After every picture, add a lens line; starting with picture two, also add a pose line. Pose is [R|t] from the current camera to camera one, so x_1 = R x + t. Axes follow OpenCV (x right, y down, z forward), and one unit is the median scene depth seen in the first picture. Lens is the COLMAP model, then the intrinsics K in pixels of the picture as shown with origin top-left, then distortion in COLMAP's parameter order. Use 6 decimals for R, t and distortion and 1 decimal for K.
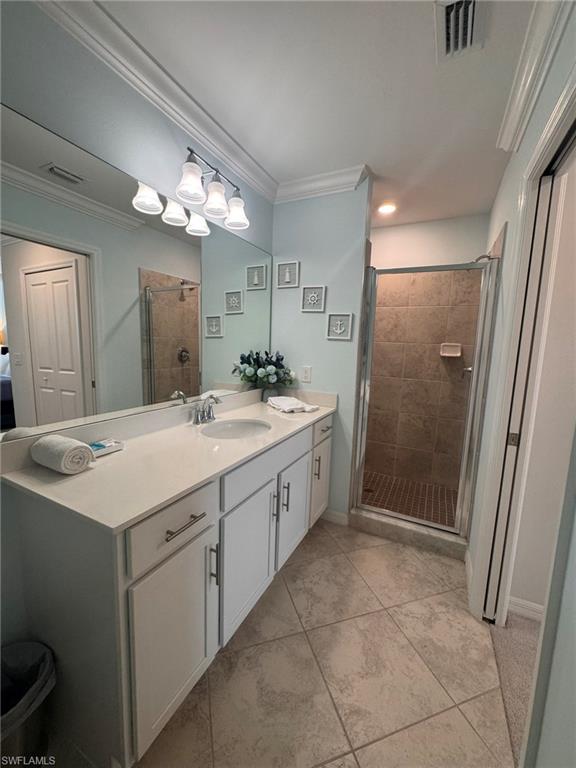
lens RADIAL K [[304.4, 0, 287.1], [0, 304.4, 387.7], [0, 0, 1]] dist [-0.002508, 0.001059]
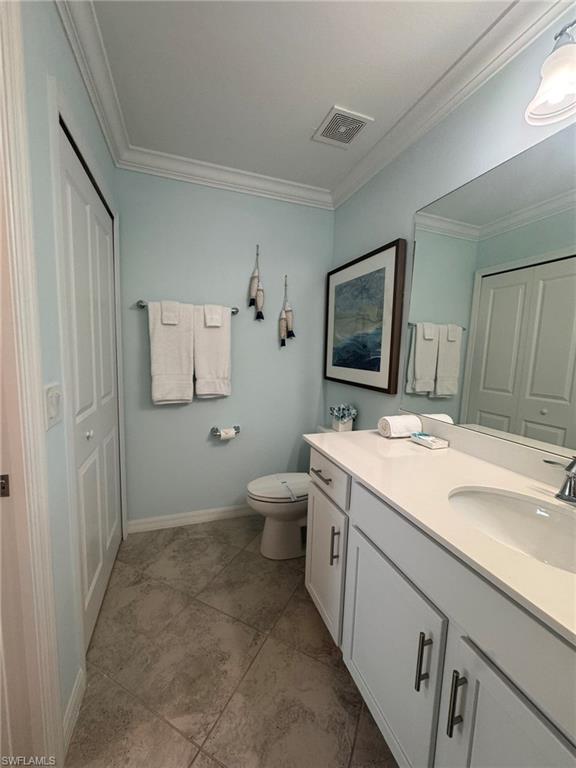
lens RADIAL K [[304.4, 0, 290.8], [0, 304.4, 383.3], [0, 0, 1]] dist [-0.002508, 0.001059]
pose [[-0.682984, 0.029955, -0.729818, 0.624970], [-0.153117, 0.971088, 0.183150, -0.157371], [0.714204, 0.236836, -0.658651, 1.409223]]
